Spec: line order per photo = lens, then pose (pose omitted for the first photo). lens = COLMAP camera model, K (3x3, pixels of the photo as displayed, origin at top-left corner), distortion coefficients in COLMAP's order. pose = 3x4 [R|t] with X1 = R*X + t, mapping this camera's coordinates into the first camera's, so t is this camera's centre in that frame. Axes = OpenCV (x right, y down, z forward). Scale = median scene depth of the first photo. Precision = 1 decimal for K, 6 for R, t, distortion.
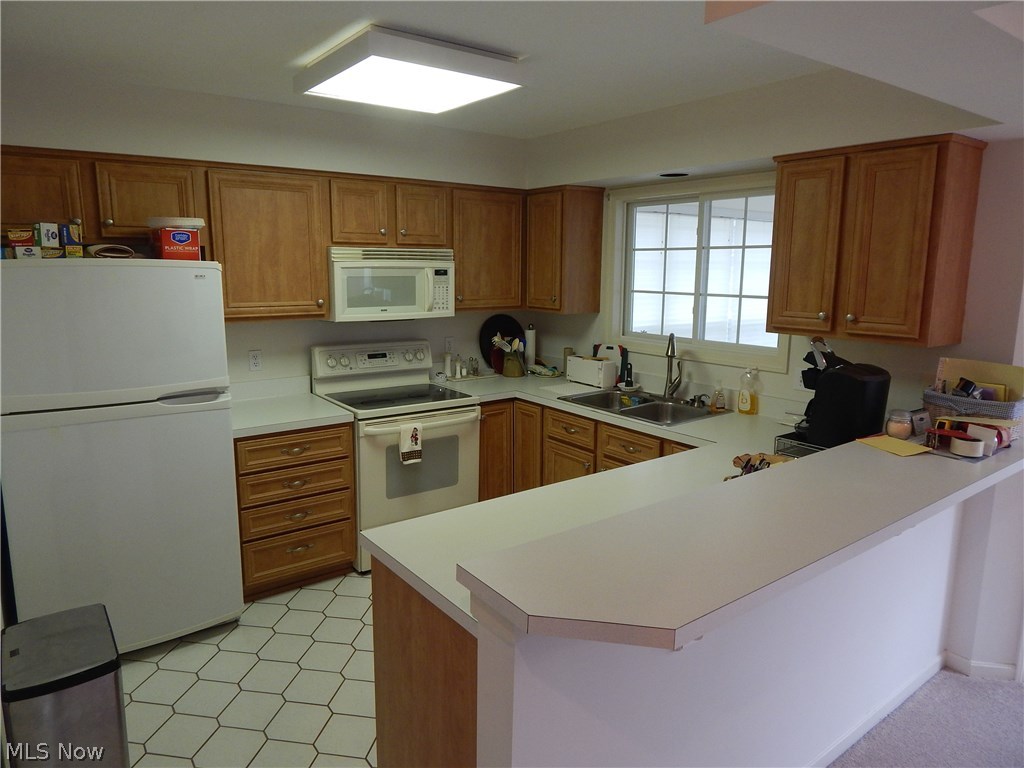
lens RADIAL K [[681.6, 0, 513.6], [0, 681.6, 383.8], [0, 0, 1]] dist [0.005011, -0.012617]
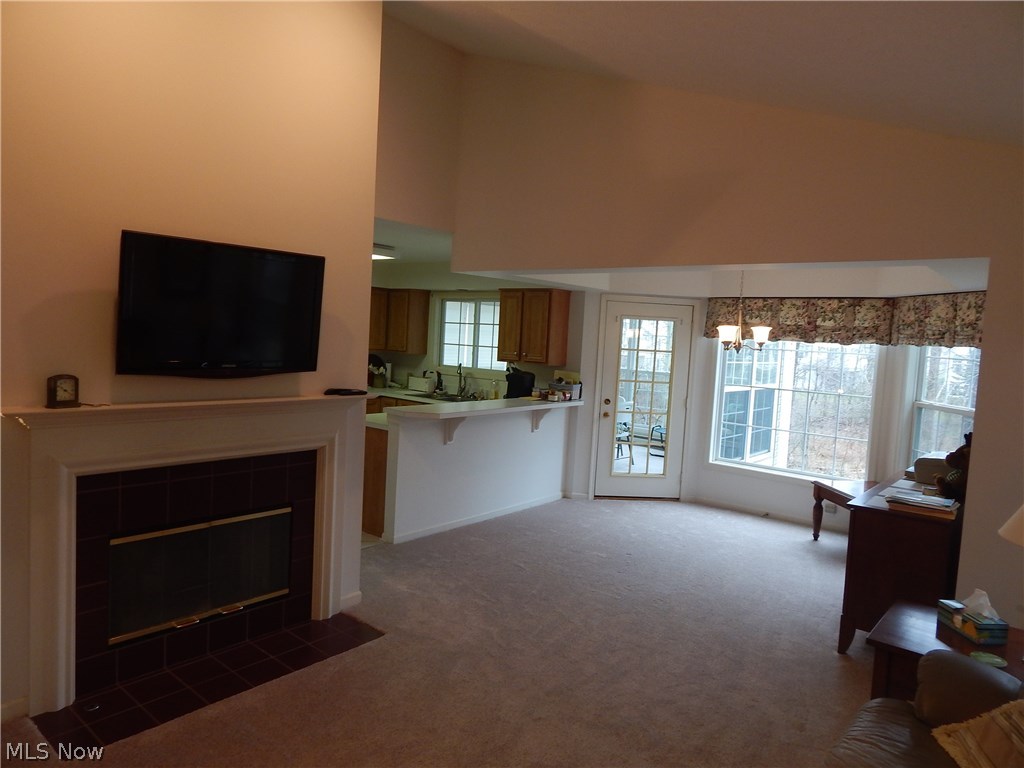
lens RADIAL K [[681.6, 0, 516.8], [0, 681.6, 387.0], [0, 0, 1]] dist [0.005011, -0.012617]
pose [[0.968809, 0.026465, 0.246392, -0.110261], [-0.003947, 0.995803, -0.091437, 0.181476], [-0.247778, 0.087613, 0.964847, -1.013050]]
